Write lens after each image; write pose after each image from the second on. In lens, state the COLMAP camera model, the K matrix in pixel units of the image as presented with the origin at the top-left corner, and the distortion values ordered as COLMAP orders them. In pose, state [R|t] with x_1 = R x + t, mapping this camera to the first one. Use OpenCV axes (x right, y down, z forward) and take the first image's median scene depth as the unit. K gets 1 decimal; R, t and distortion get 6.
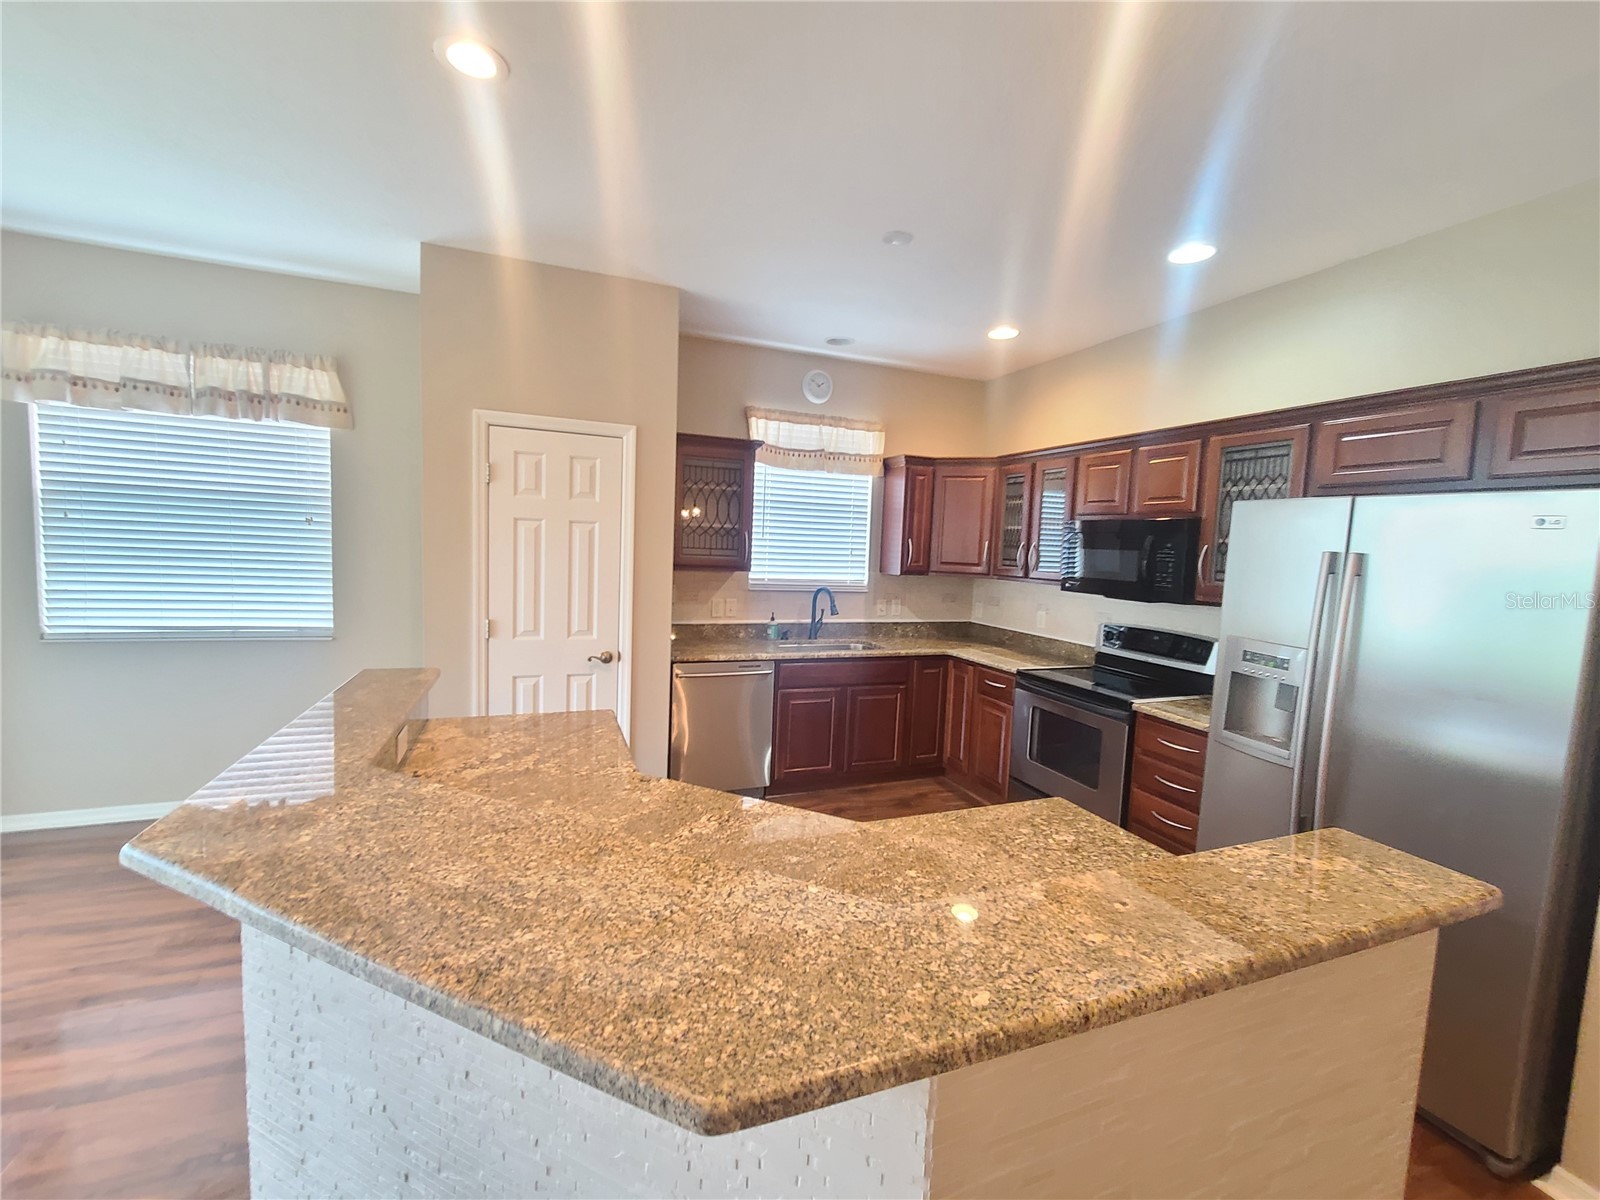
lens RADIAL K [[659.7, 0, 803.9], [0, 659.7, 600.1], [0, 0, 1]] dist [-0.003861, -0.000356]
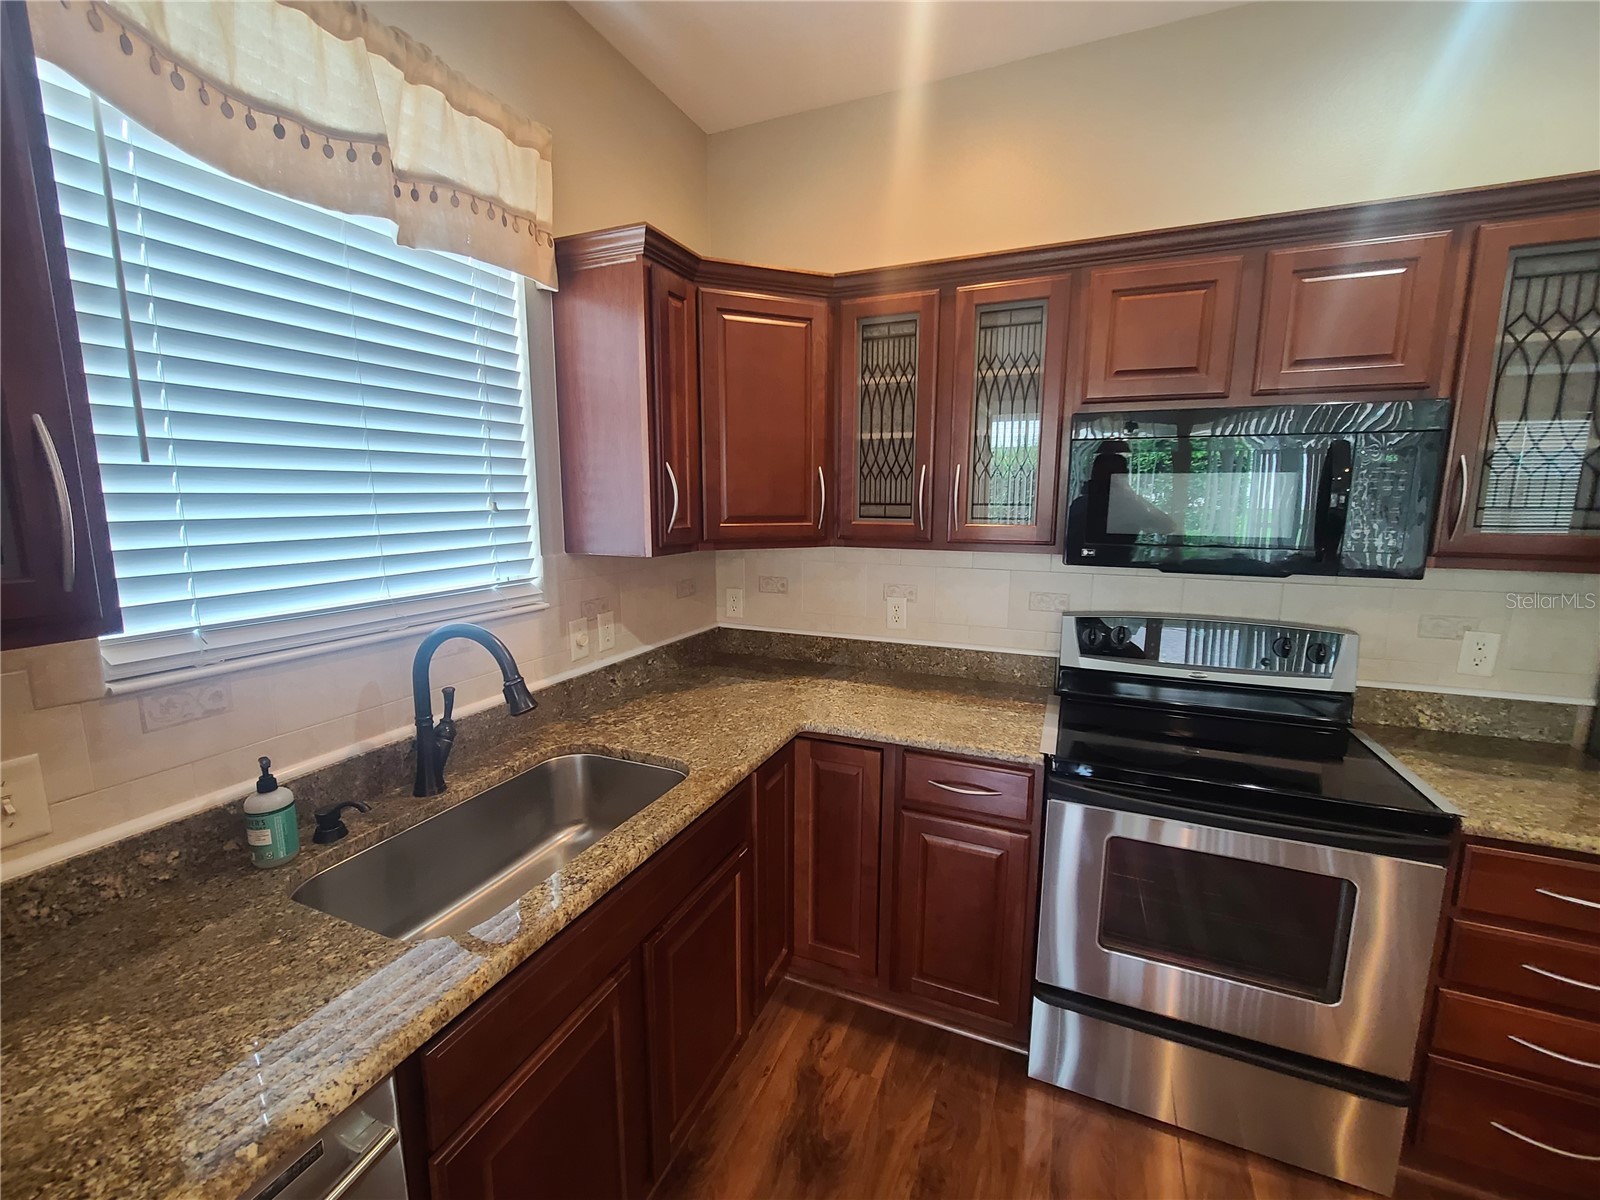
lens RADIAL K [[659.7, 0, 794.5], [0, 659.7, 597.4], [0, 0, 1]] dist [-0.003861, -0.000356]
pose [[0.708174, -0.141980, 0.691615, -0.065964], [0.085774, 0.989617, 0.115328, -0.051247], [-0.700809, -0.022350, 0.712999, 0.661657]]
